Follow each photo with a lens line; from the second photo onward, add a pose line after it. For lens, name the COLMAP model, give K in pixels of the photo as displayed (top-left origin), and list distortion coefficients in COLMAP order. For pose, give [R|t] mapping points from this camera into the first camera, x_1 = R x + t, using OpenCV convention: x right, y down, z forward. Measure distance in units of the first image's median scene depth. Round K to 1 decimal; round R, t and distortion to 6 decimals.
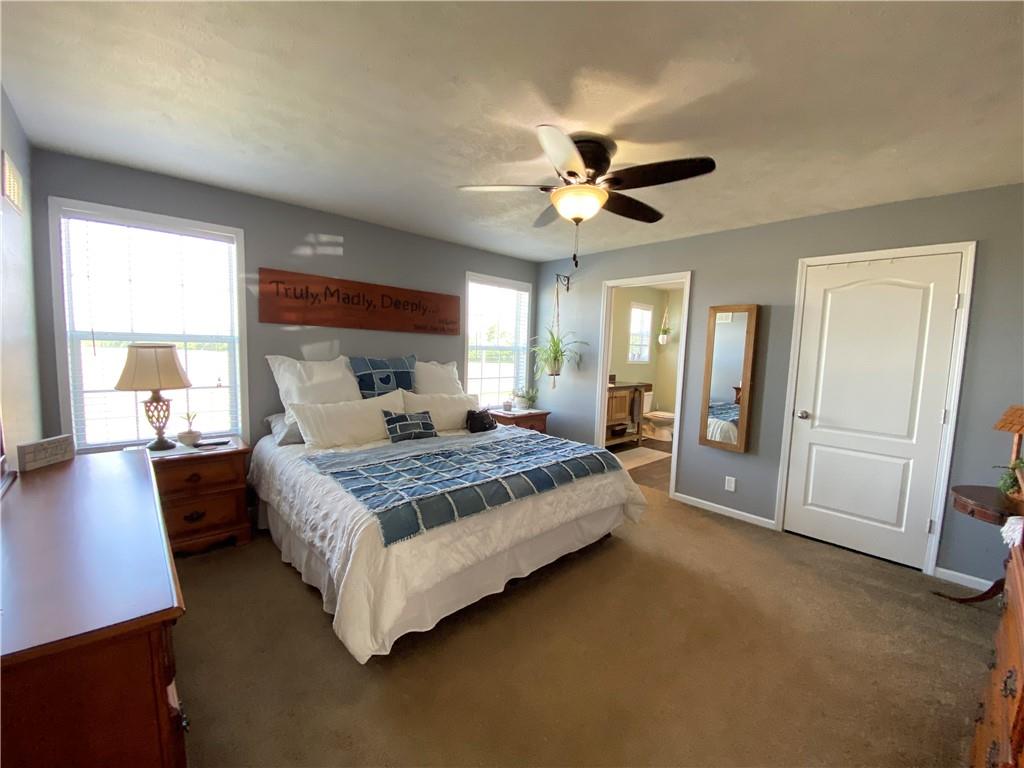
lens RADIAL K [[411.8, 0, 511.5], [0, 411.8, 385.2], [0, 0, 1]] dist [0.000191, -0.000016]
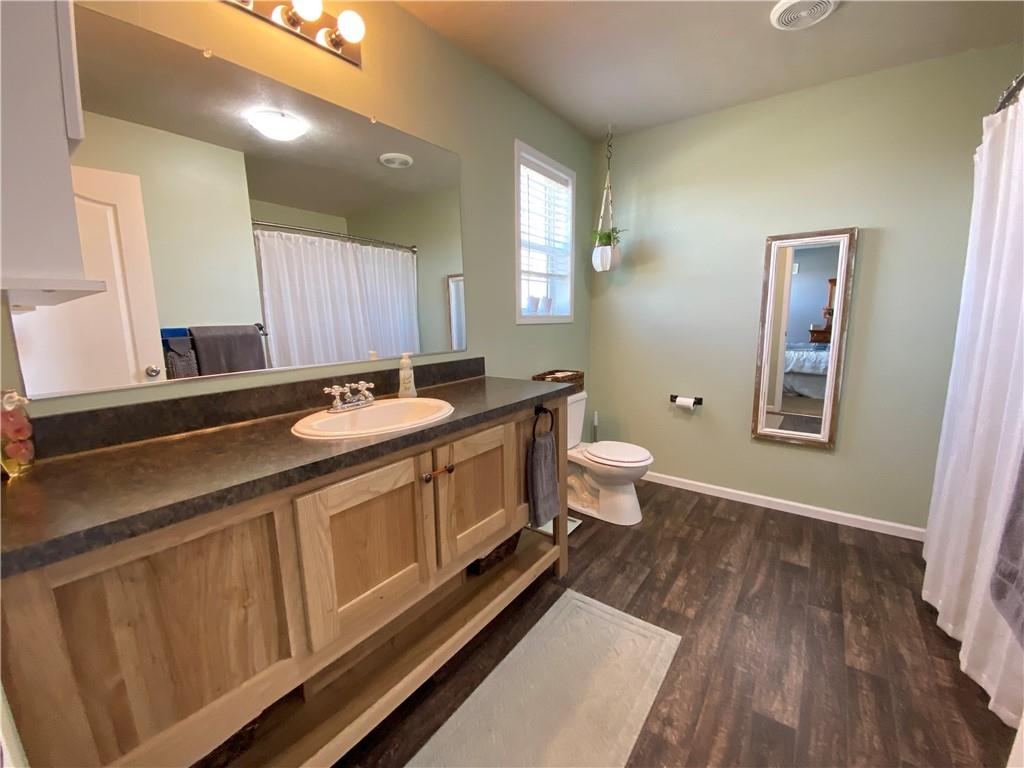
lens RADIAL K [[411.8, 0, 509.0], [0, 411.8, 381.7], [0, 0, 1]] dist [0.000191, -0.000016]
pose [[0.981711, -0.081217, 0.172185, 0.202852], [0.069048, 0.994750, 0.075530, -0.028449], [-0.177415, -0.062260, 0.982165, 0.626652]]
